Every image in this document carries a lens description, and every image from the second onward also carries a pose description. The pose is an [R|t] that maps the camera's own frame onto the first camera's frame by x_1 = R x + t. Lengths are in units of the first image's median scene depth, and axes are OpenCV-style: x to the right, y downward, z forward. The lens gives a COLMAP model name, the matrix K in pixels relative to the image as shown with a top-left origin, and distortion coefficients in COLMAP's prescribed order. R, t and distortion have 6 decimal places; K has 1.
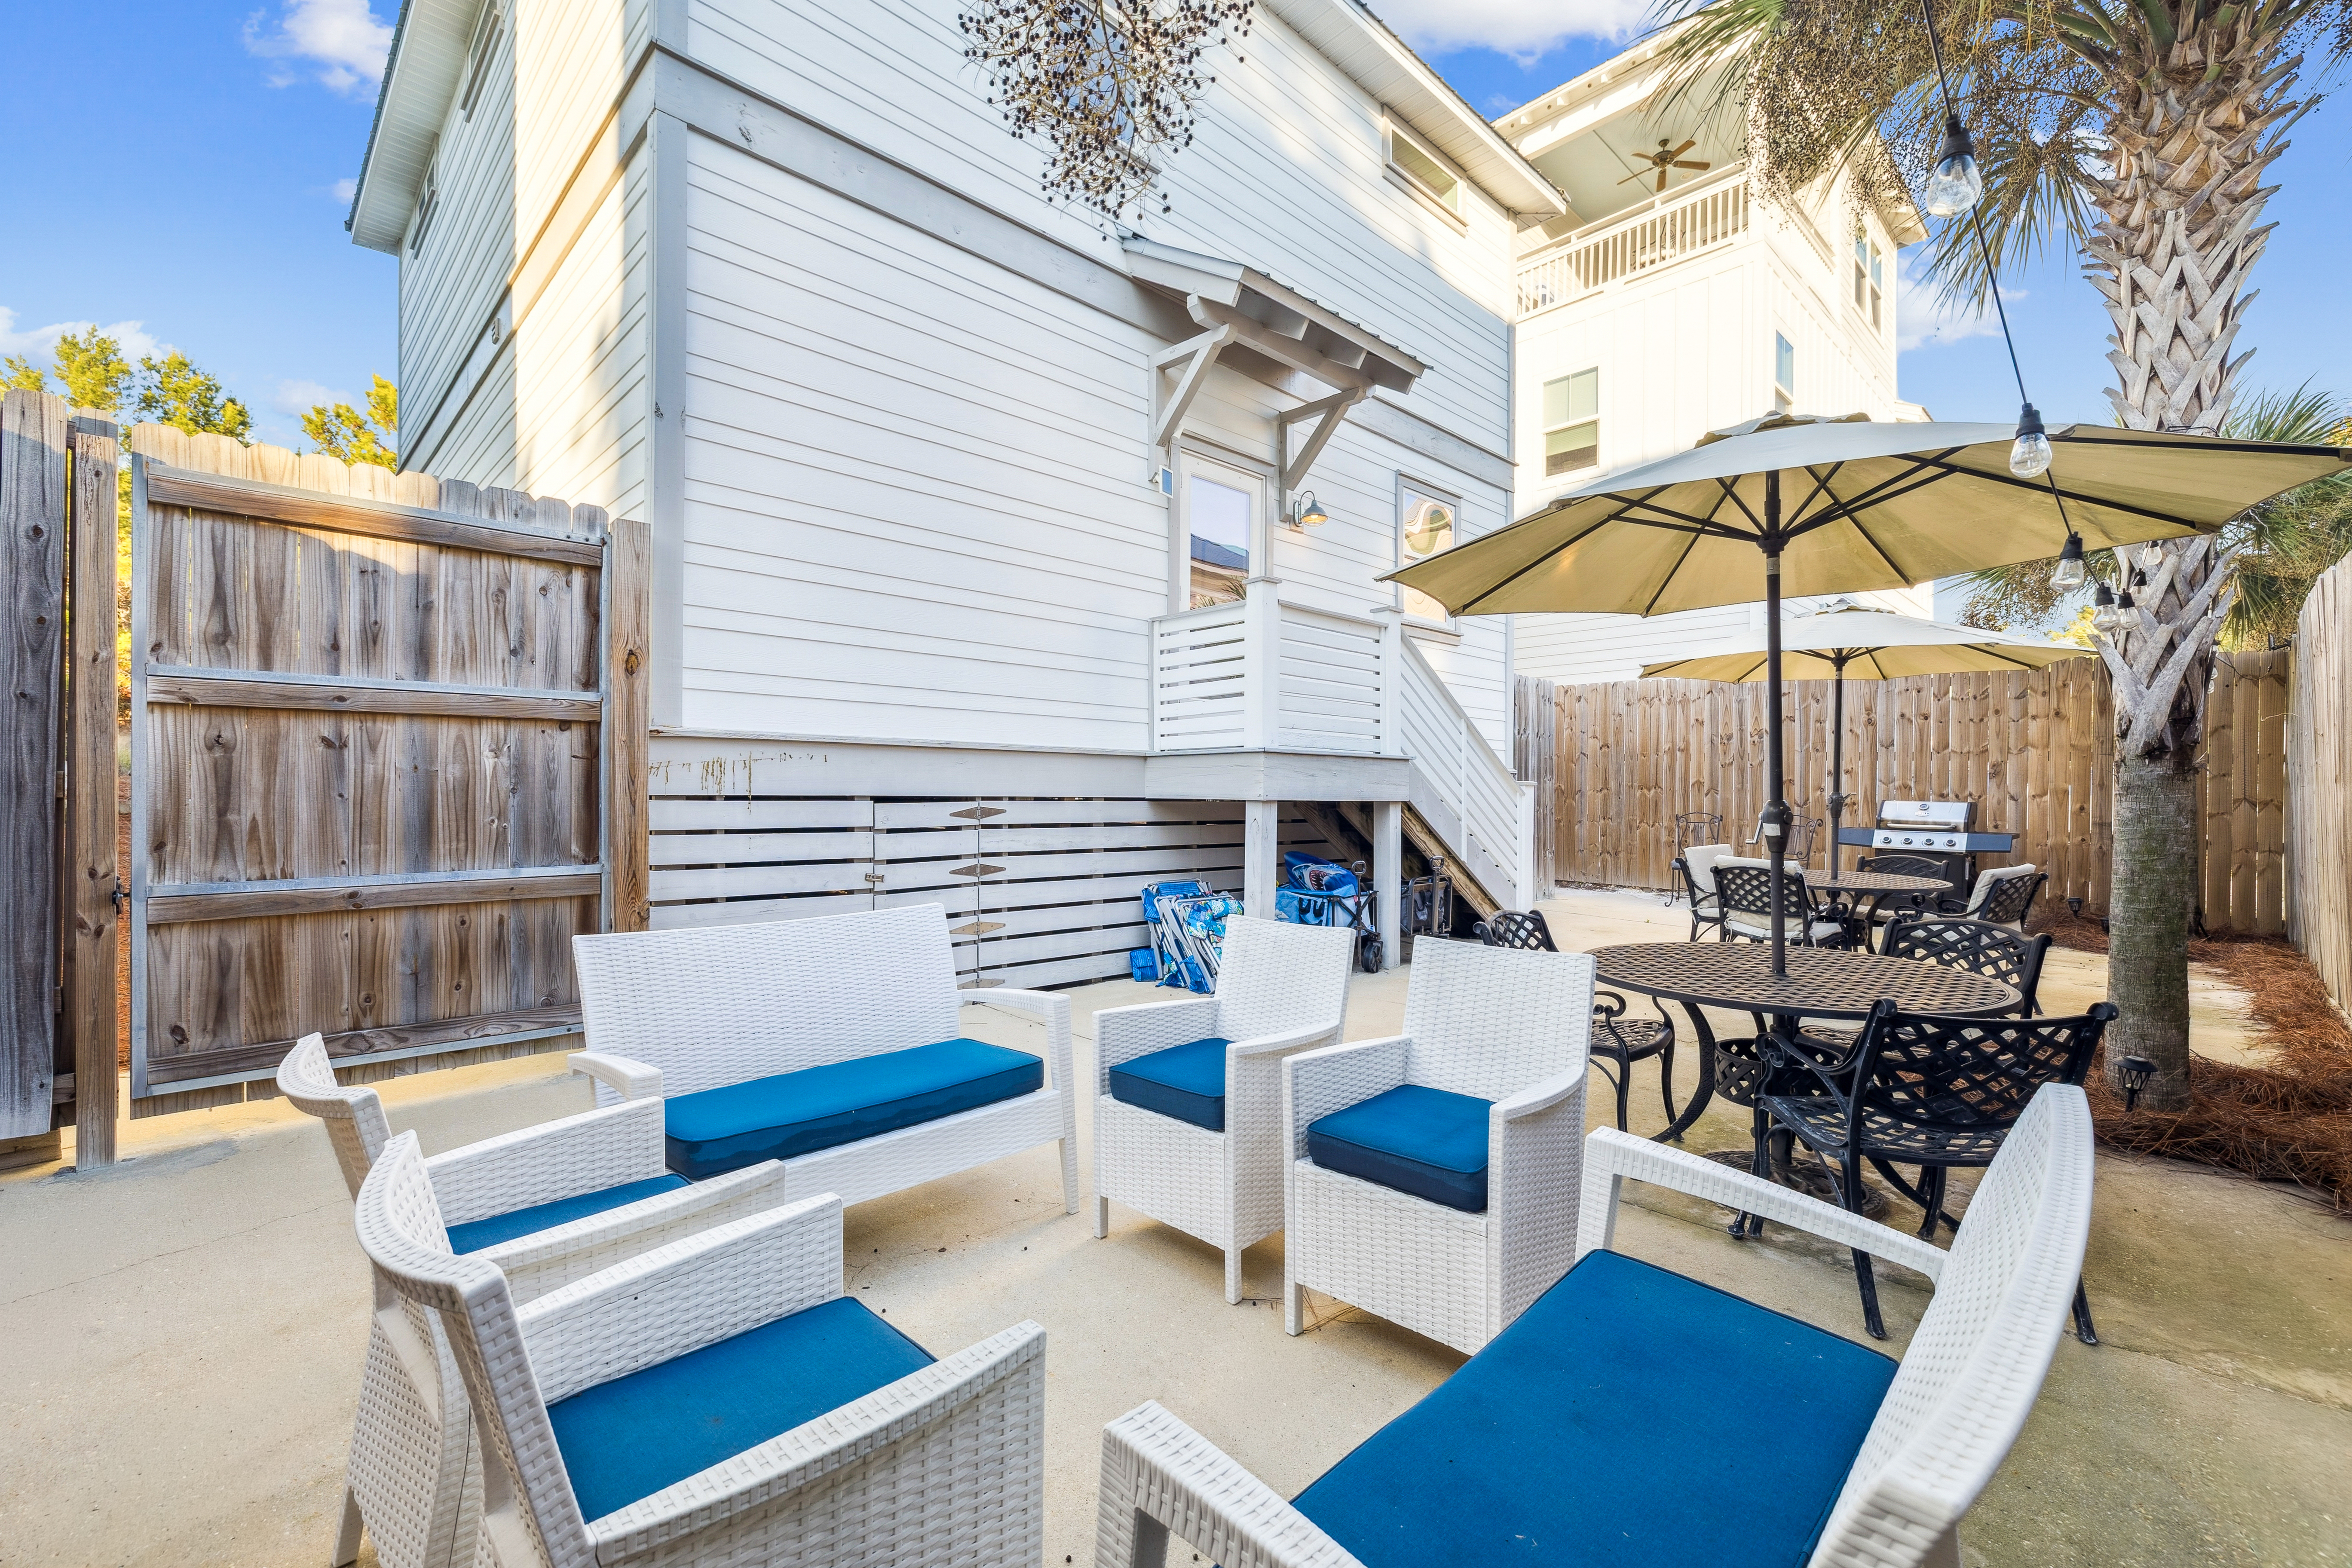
lens RADIAL K [[982.2, 0, 1185.6], [0, 982.2, 788.7], [0, 0, 1]] dist [0.003831, 0.000593]
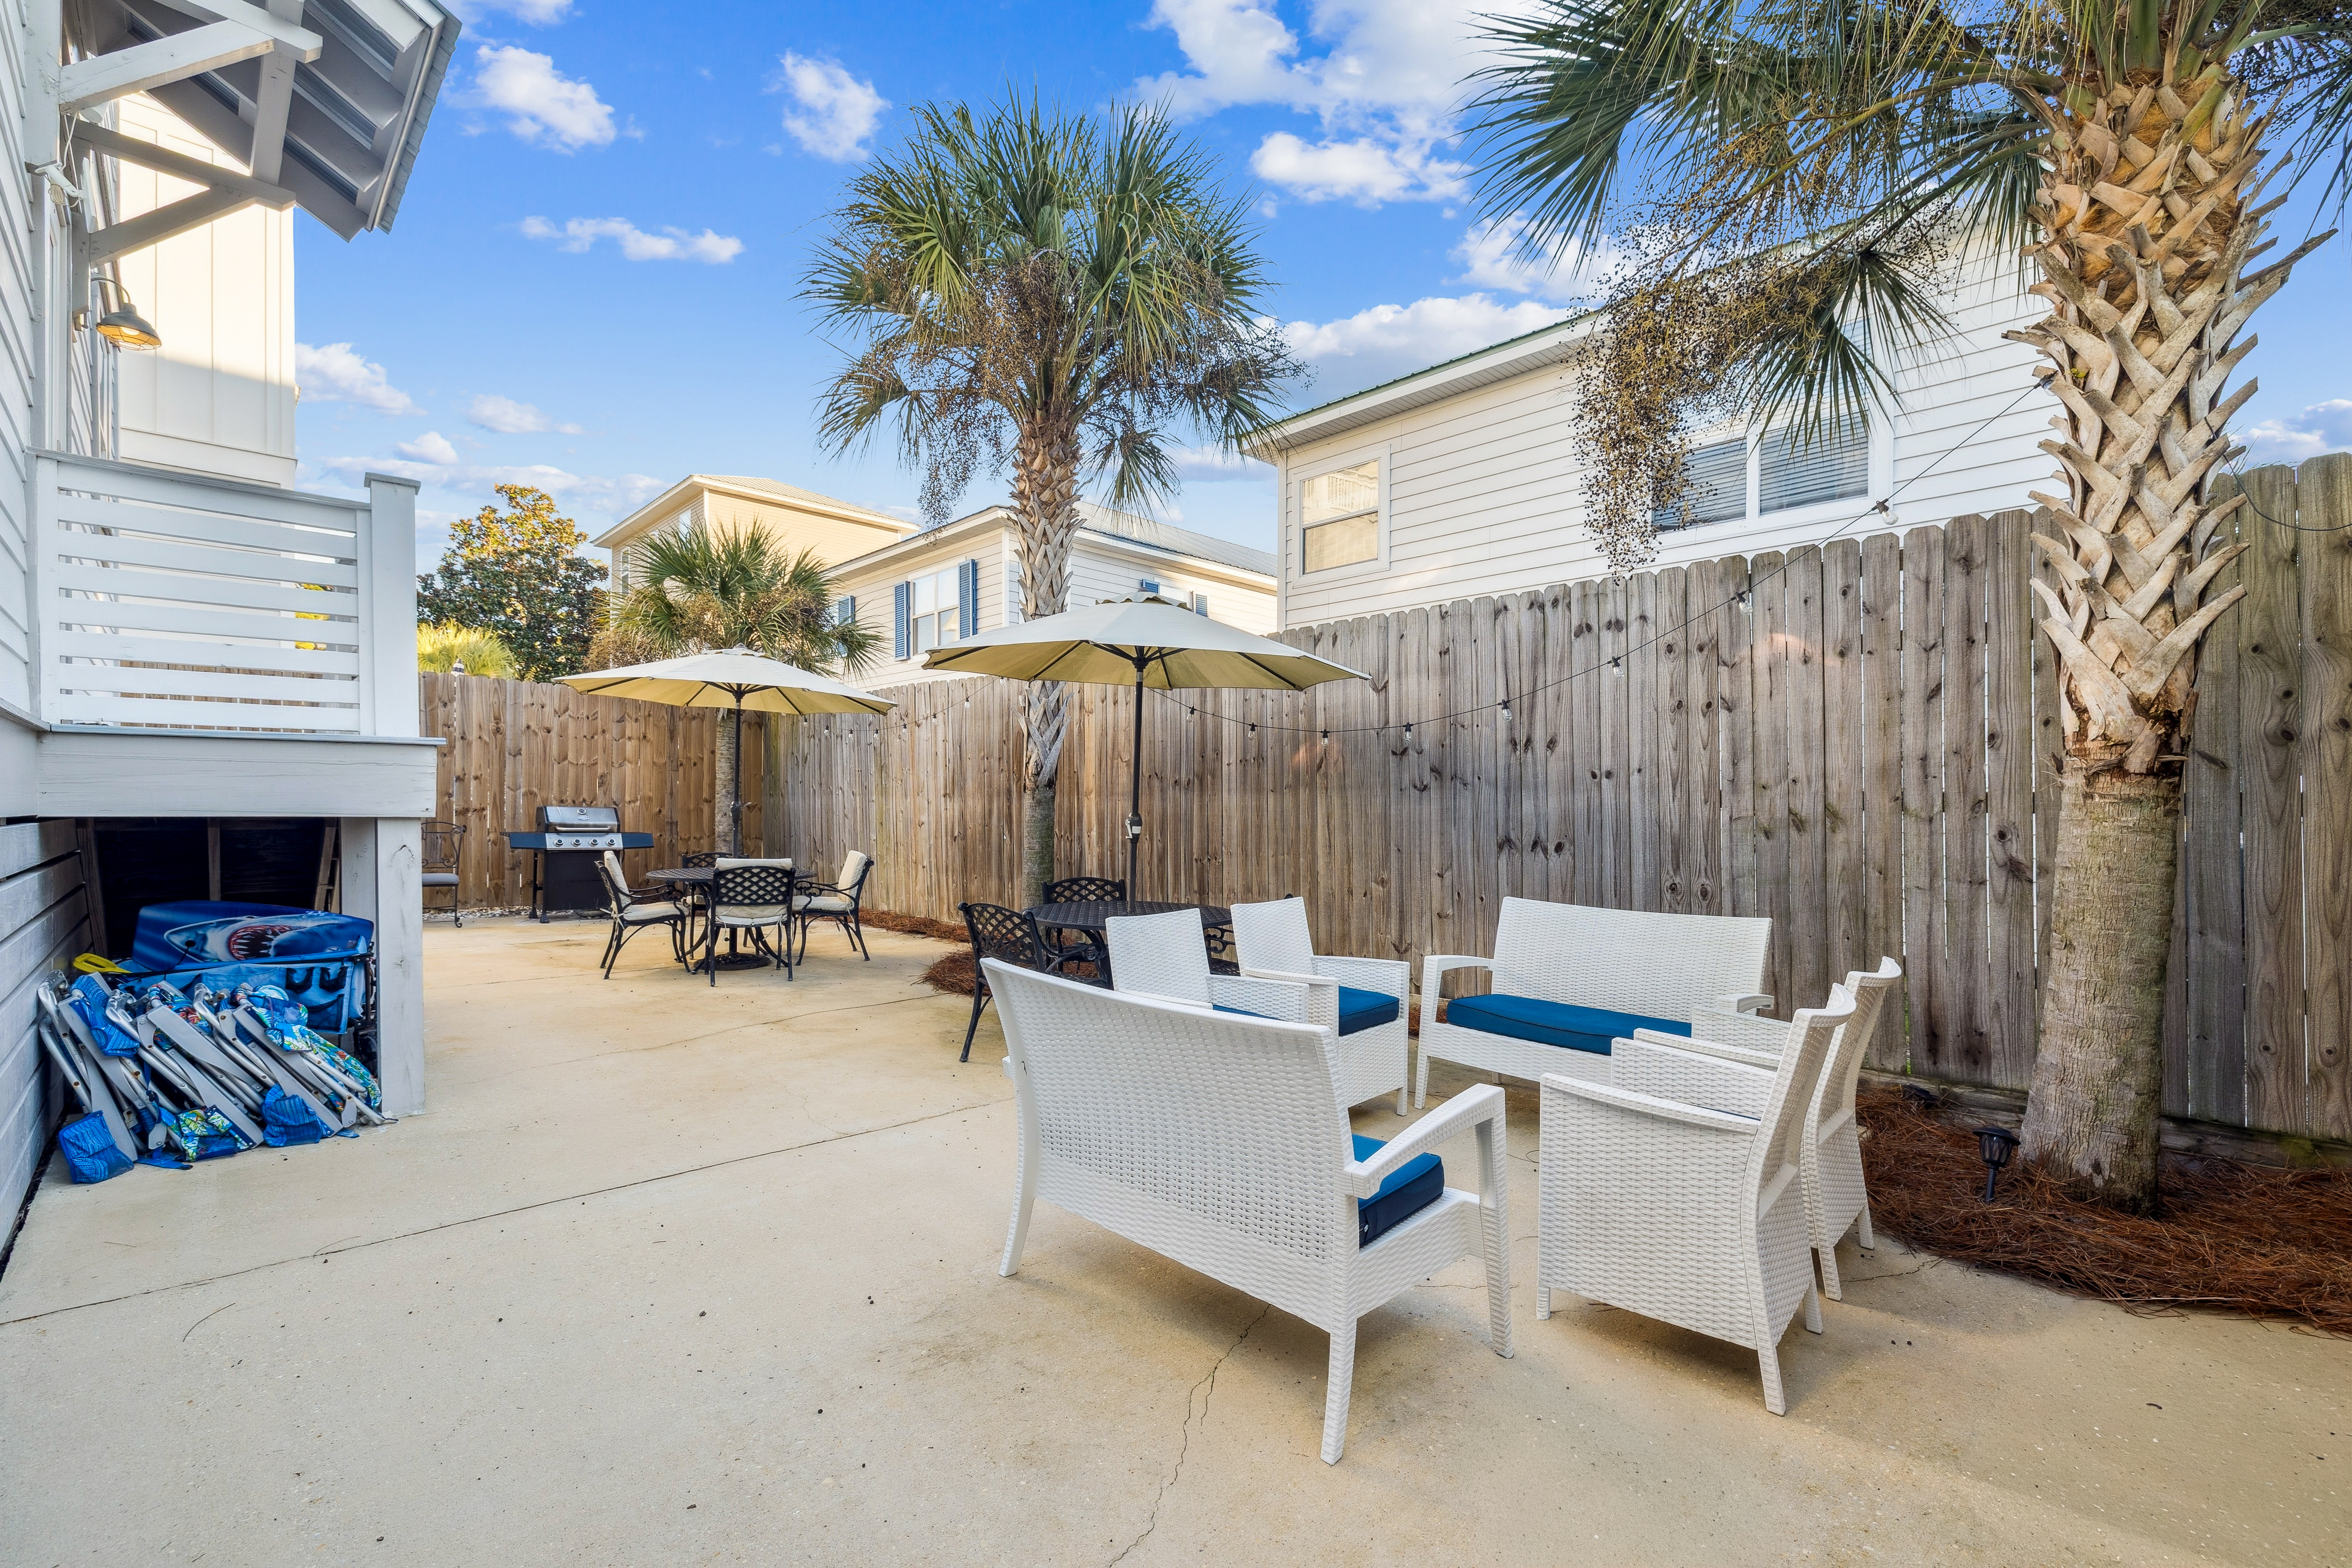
lens RADIAL K [[982.2, 0, 1182.0], [0, 982.2, 797.9], [0, 0, 1]] dist [0.003831, 0.000593]
pose [[-0.005799, -0.000101, 0.999983, -0.381786], [-0.009113, 0.999958, 0.000048, -0.003642], [-0.999942, -0.009112, -0.005800, 0.309781]]
